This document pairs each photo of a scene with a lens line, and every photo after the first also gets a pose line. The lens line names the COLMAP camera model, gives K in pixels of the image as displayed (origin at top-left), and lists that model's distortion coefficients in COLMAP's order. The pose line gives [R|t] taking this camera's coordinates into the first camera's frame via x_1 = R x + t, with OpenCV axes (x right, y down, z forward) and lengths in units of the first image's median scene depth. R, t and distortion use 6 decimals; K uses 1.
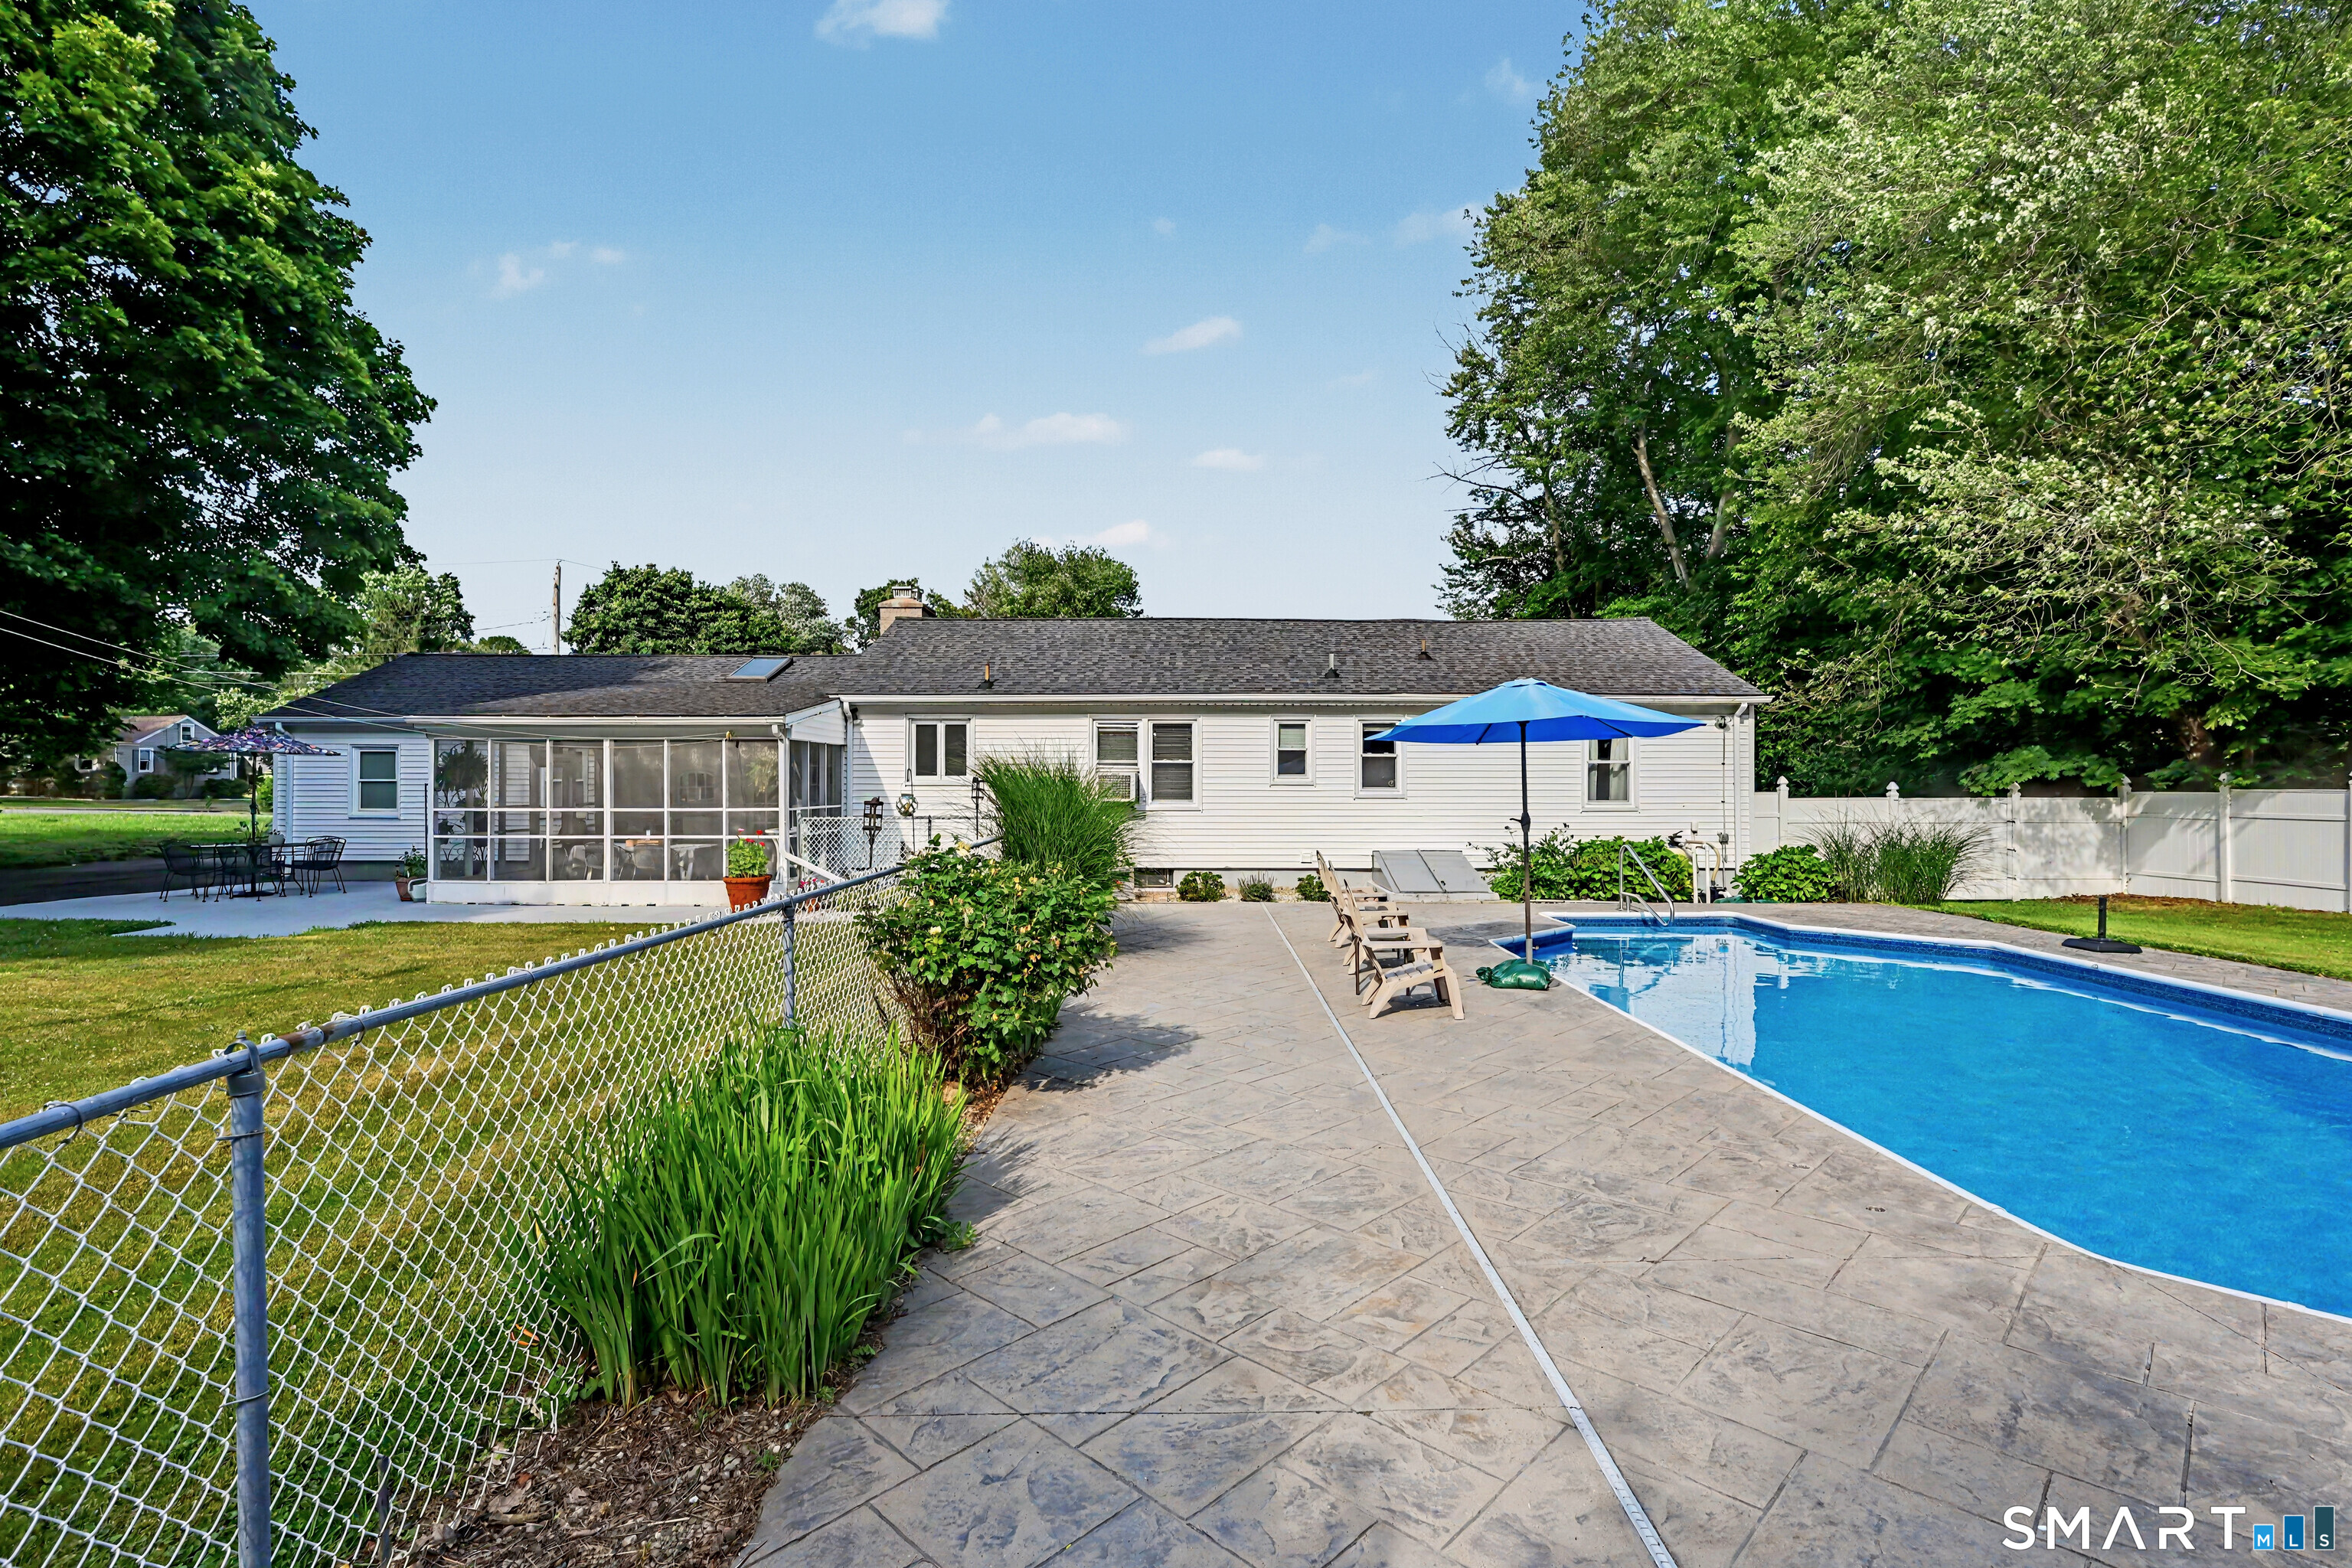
lens RADIAL K [[1080.6, 0, 1187.3], [0, 1080.6, 773.5], [0, 0, 1]] dist [-0.022889, 0.000003]
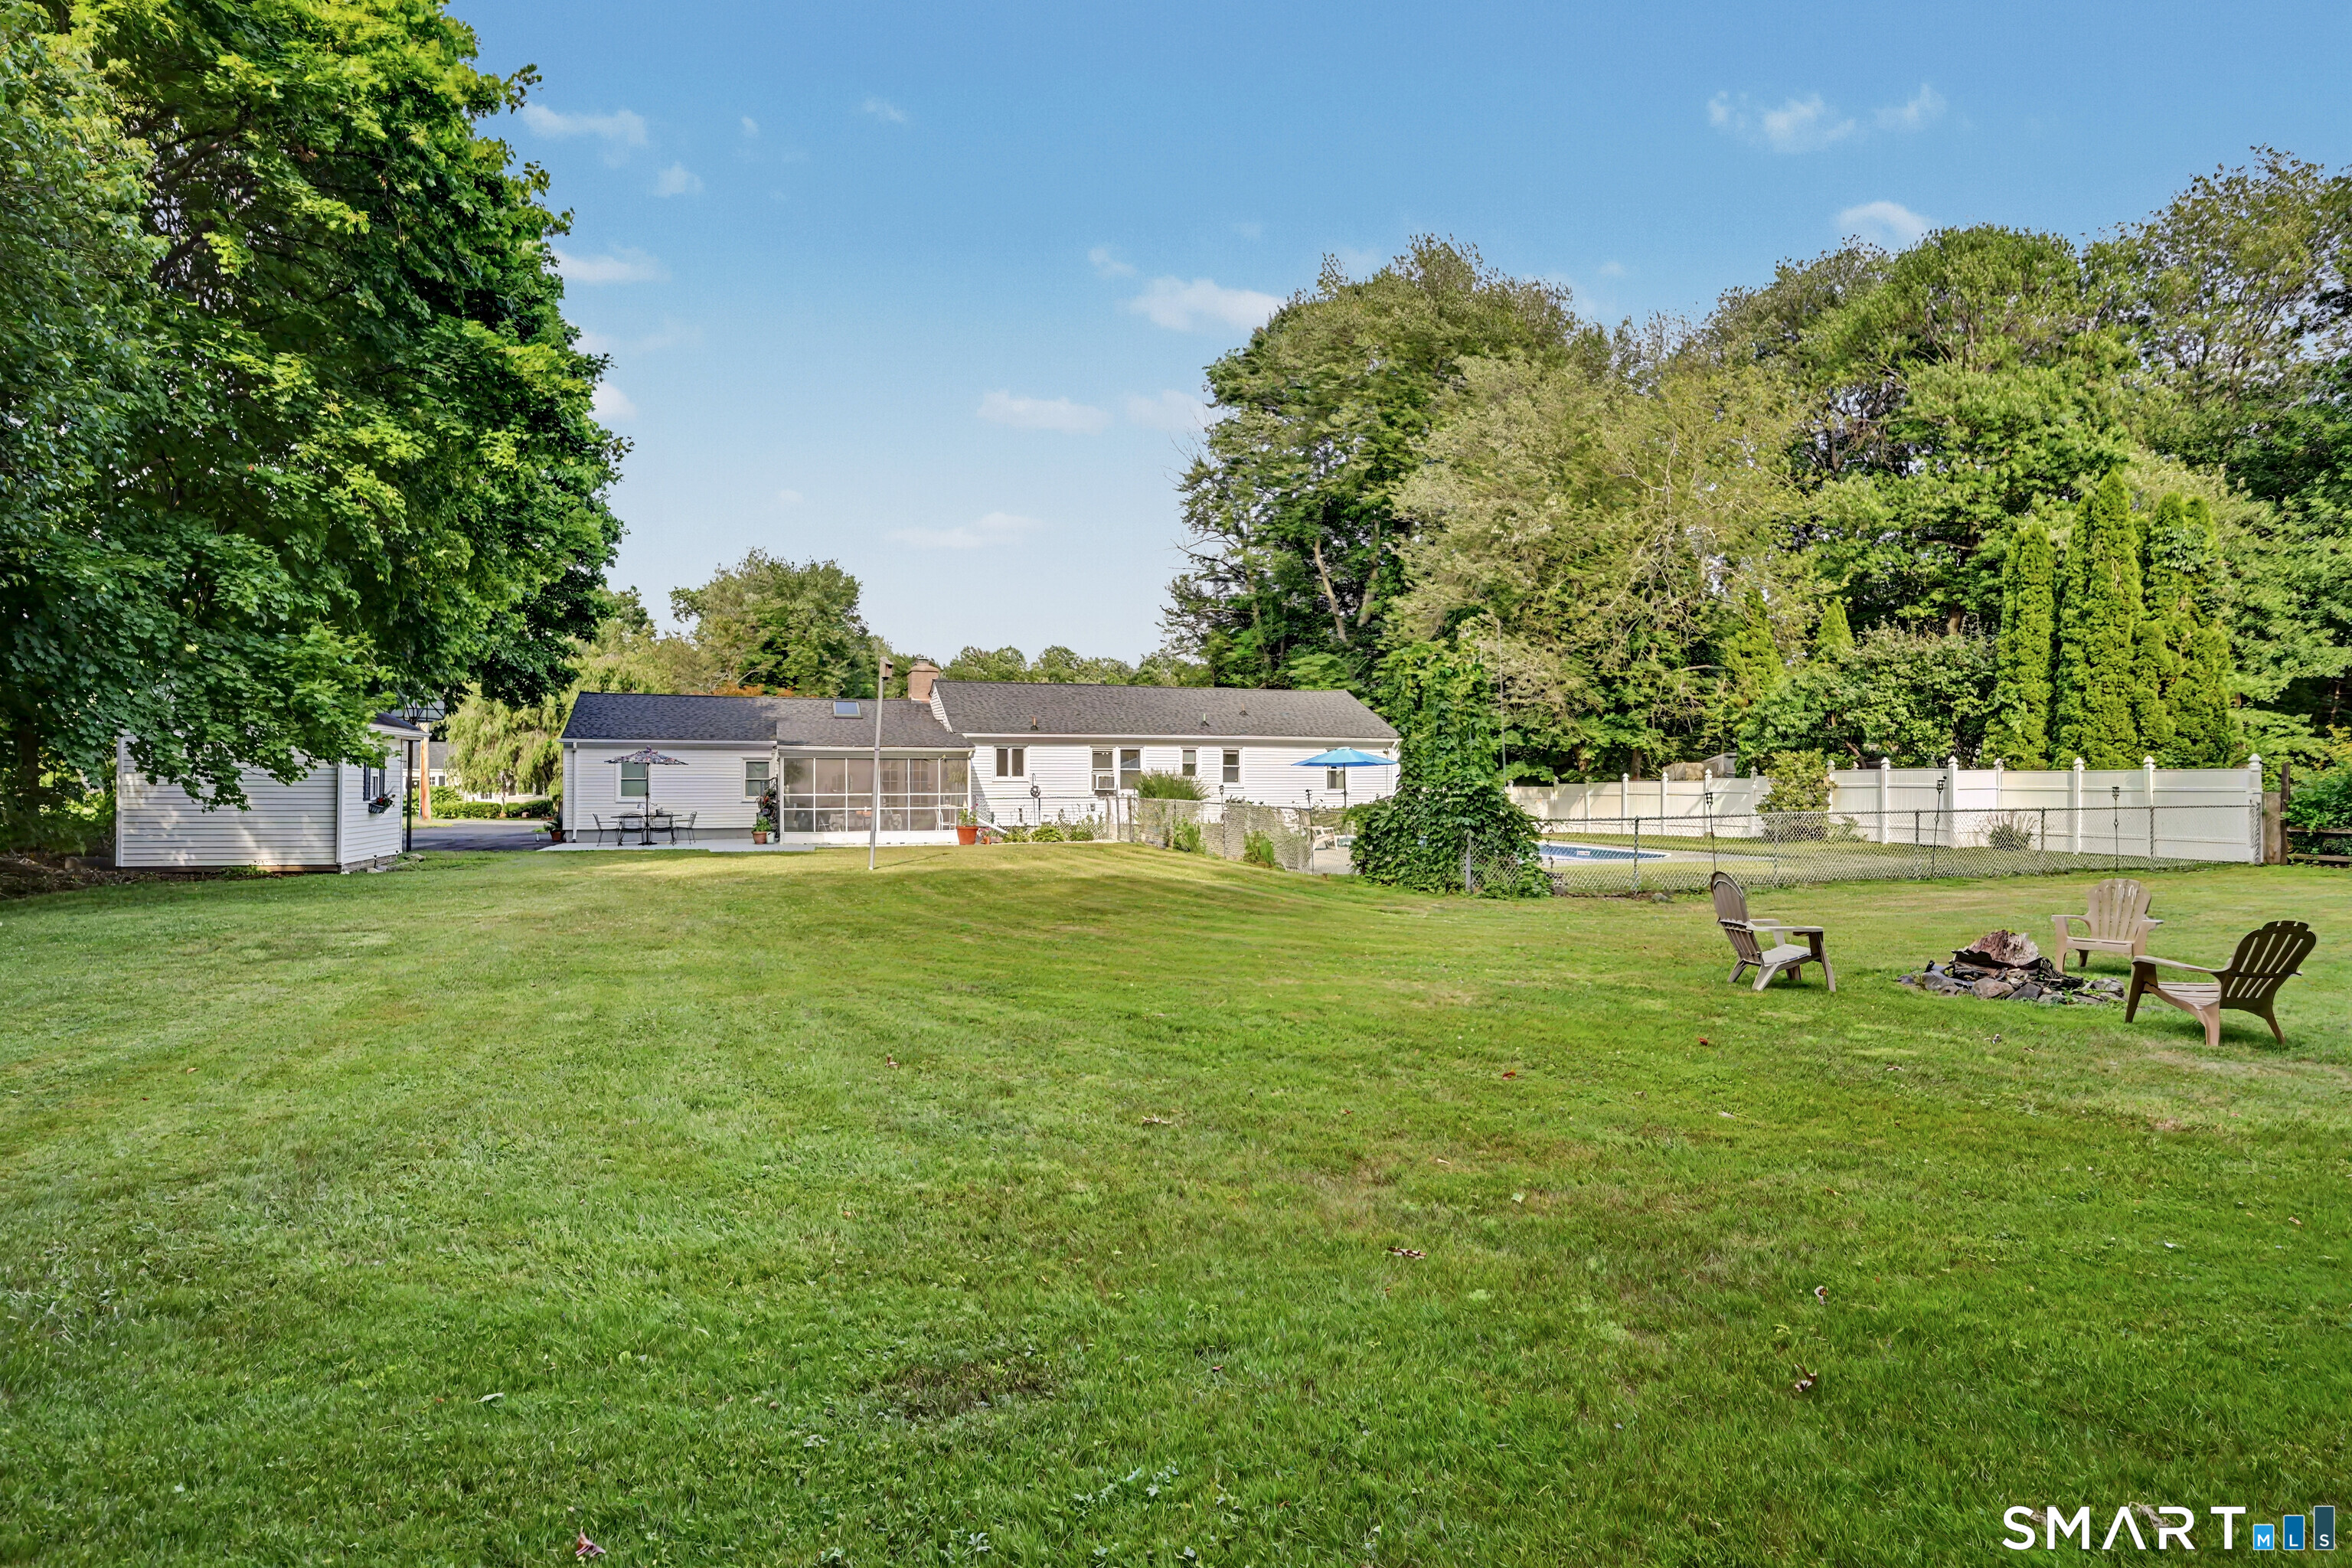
lens RADIAL K [[929.3, 0, 1176.0], [0, 929.3, 784.0], [0, 0, 1]] dist [-0.003051, -0.000038]
pose [[0.964059, -0.000611, 0.265687, -0.372967], [-0.003317, 0.999892, 0.014334, -0.007357], [-0.265667, -0.014700, 0.963953, -0.628338]]
